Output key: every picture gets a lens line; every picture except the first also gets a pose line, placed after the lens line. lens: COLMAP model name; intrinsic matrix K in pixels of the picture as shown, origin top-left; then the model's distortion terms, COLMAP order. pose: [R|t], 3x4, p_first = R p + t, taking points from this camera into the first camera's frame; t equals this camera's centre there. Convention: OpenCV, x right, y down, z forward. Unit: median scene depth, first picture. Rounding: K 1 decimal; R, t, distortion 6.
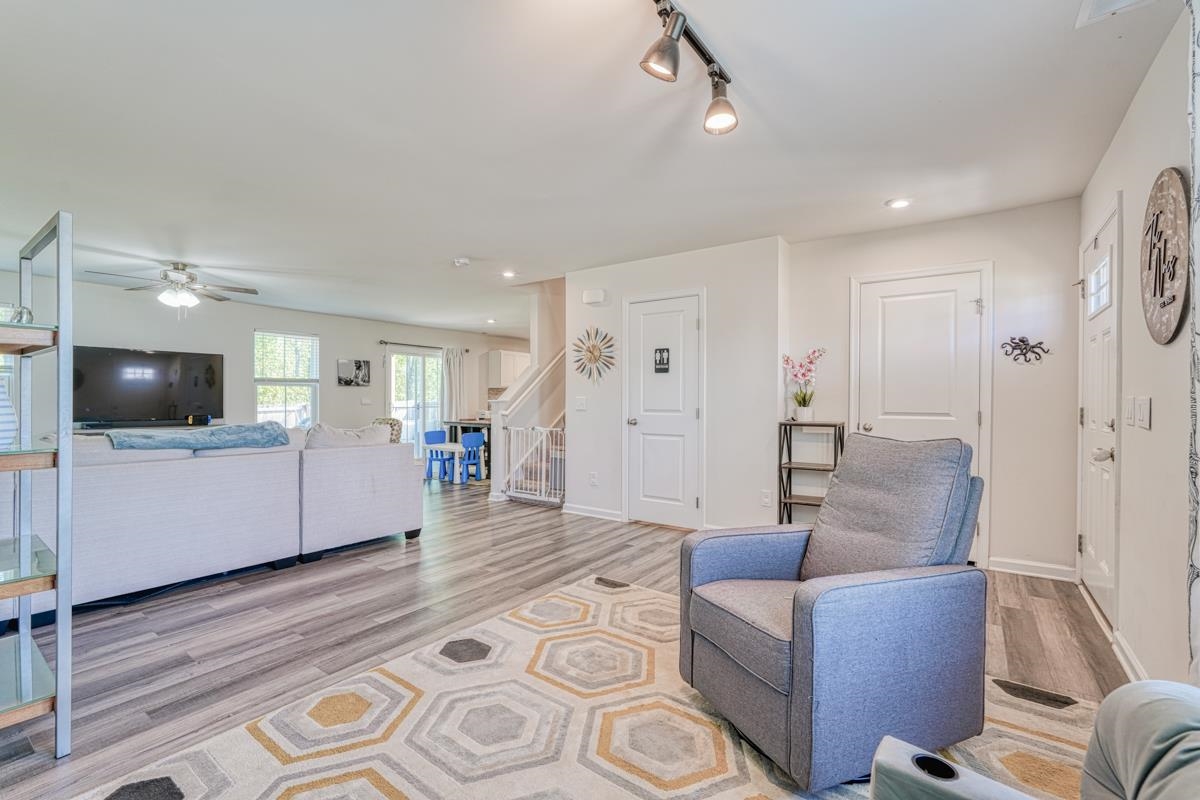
lens RADIAL K [[526.7, 0, 598.4], [0, 526.7, 402.2], [0, 0, 1]] dist [-0.001206, 0.000845]
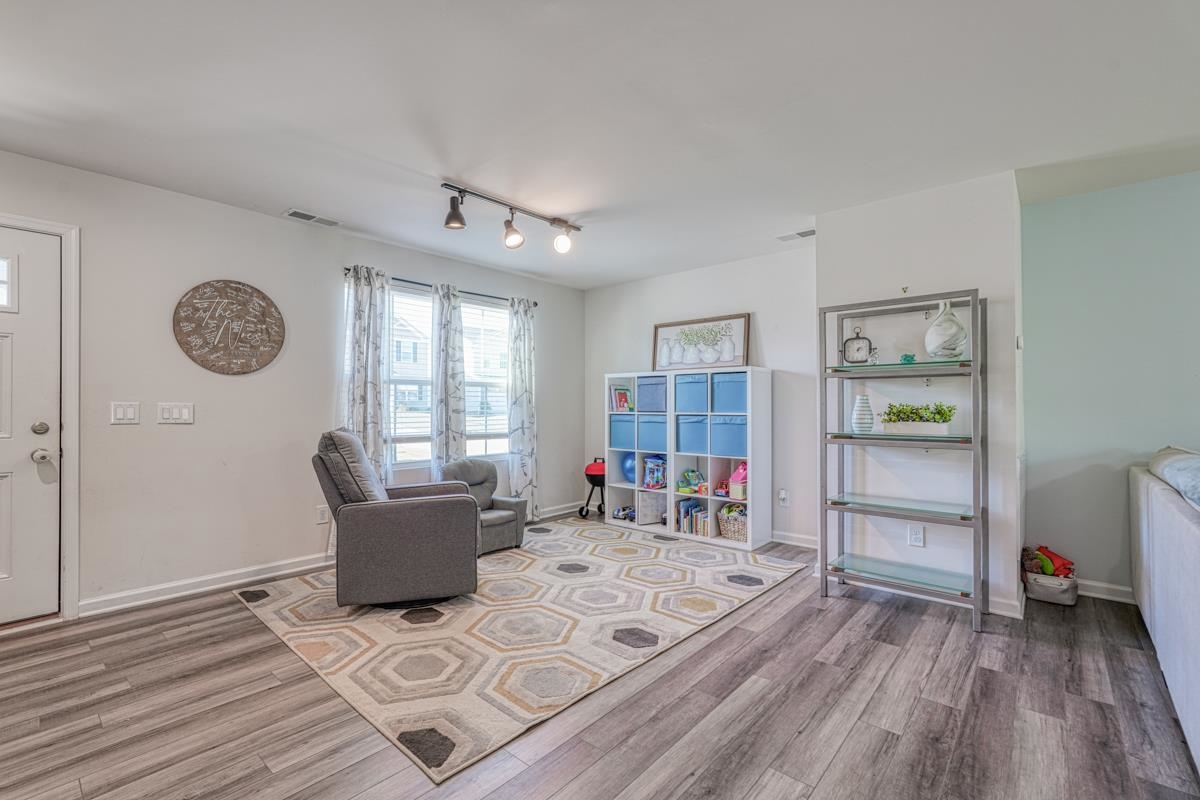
lens RADIAL K [[526.7, 0, 599.9], [0, 526.7, 401.1], [0, 0, 1]] dist [-0.001206, 0.000845]
pose [[-0.995797, -0.002041, 0.091565, -0.284143], [-0.002641, 0.999976, -0.006423, -0.008894], [-0.091549, -0.006638, -0.995778, 2.137046]]
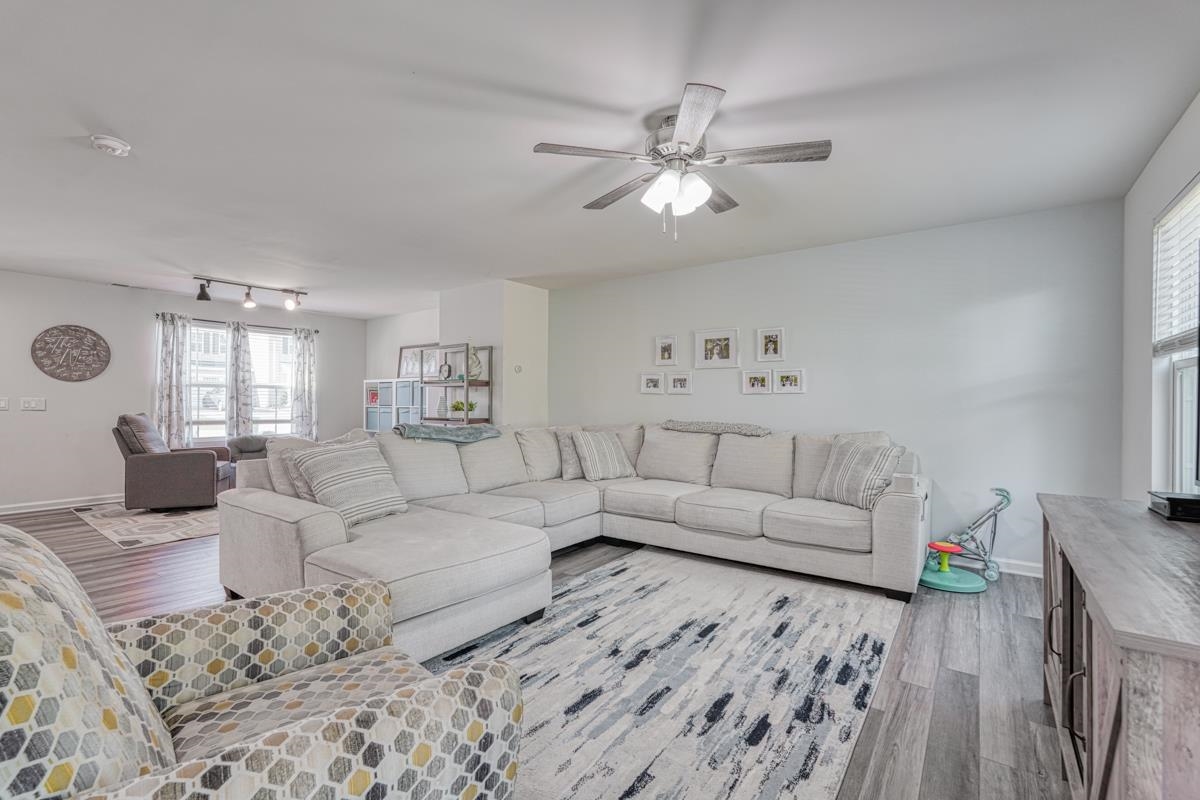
lens RADIAL K [[526.7, 0, 599.3], [0, 526.7, 401.9], [0, 0, 1]] dist [-0.001206, 0.000845]
pose [[-0.999968, -0.007728, -0.002130, -1.534737], [-0.007731, 0.999970, 0.000978, -0.015933], [0.002122, 0.000995, -0.999997, 3.189541]]
